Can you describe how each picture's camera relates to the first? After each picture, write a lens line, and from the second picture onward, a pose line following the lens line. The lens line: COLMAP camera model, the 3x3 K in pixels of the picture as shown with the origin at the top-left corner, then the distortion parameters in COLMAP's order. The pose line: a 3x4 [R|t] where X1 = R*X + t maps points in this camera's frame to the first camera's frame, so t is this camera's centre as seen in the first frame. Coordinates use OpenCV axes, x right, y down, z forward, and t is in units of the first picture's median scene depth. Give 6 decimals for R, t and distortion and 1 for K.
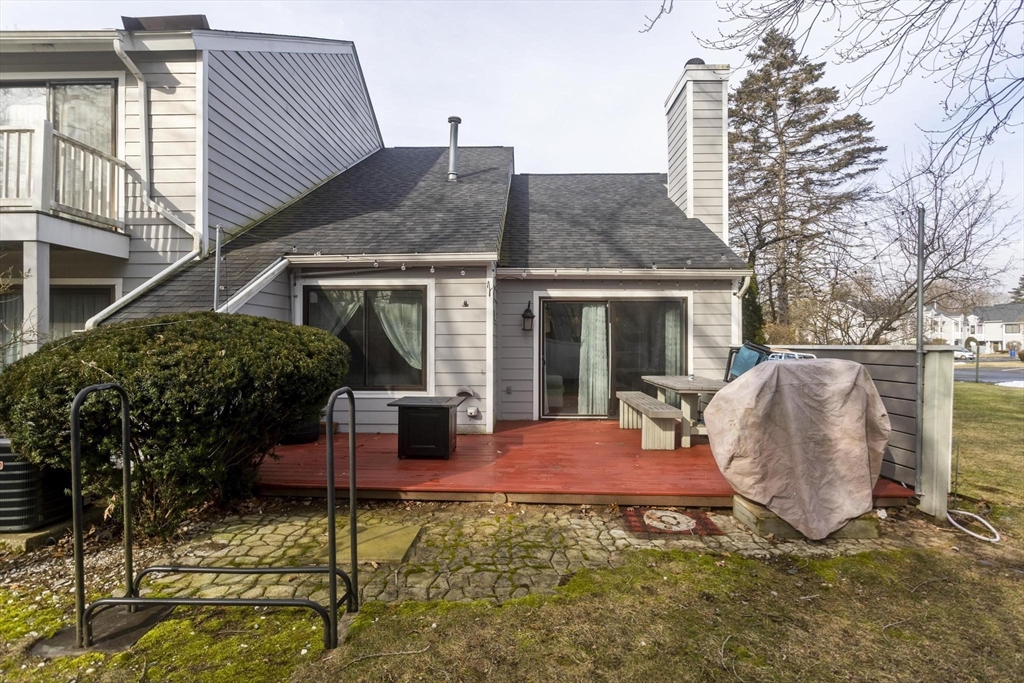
lens RADIAL K [[493.9, 0, 514.3], [0, 493.9, 327.7], [0, 0, 1]] dist [0.000986, 0.000362]
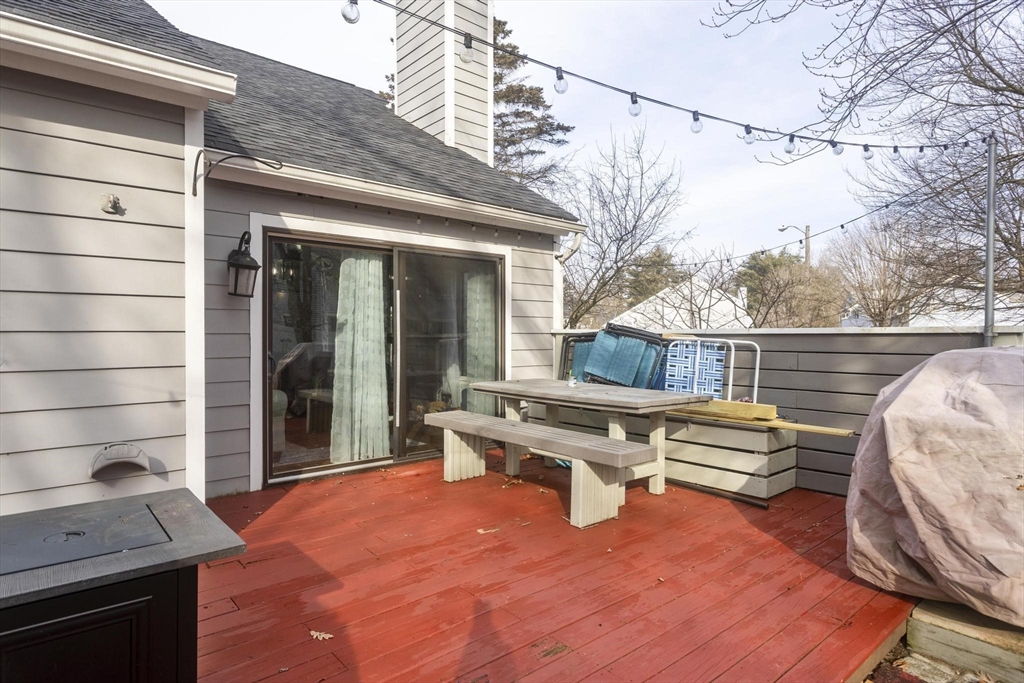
lens RADIAL K [[570.8, 0, 515.3], [0, 570.8, 334.6], [0, 0, 1]] dist [-0.000842, -0.000135]
pose [[0.737630, -0.001365, 0.675203, -0.140671], [-0.019109, 0.999555, 0.022896, 0.023276], [-0.674934, -0.029791, 0.737276, 0.445563]]
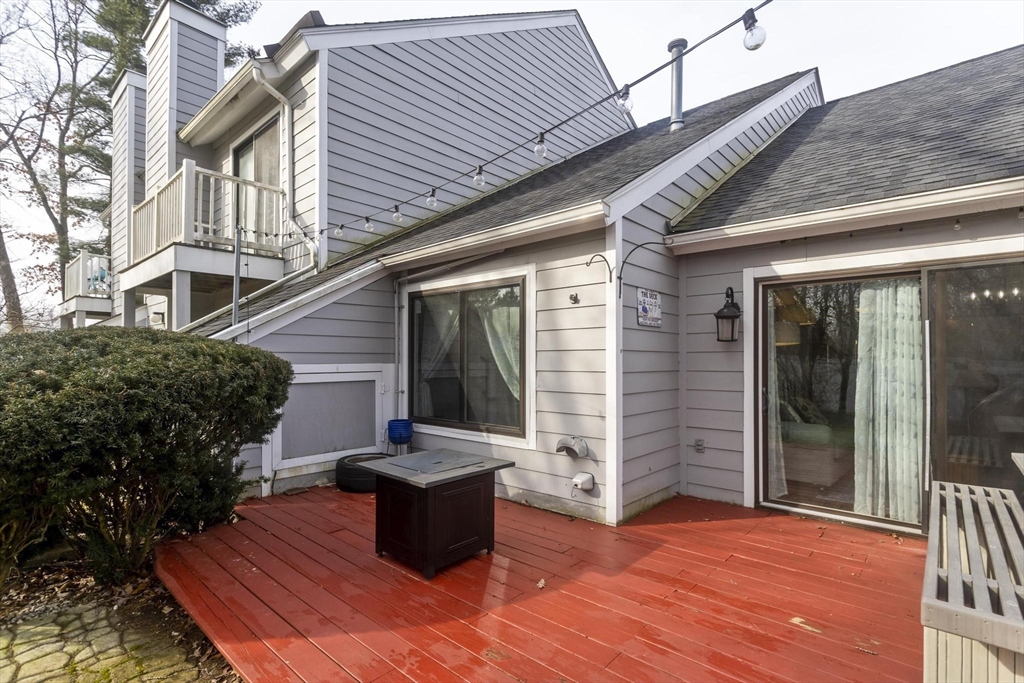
lens RADIAL K [[486.3, 0, 510.1], [0, 486.3, 349.1], [0, 0, 1]] dist [0.000156, 0.000492]
pose [[0.764658, -0.014791, -0.644266, 0.190126], [0.021127, 0.999775, 0.002122, 0.007835], [0.644090, -0.015235, 0.764798, 0.430687]]
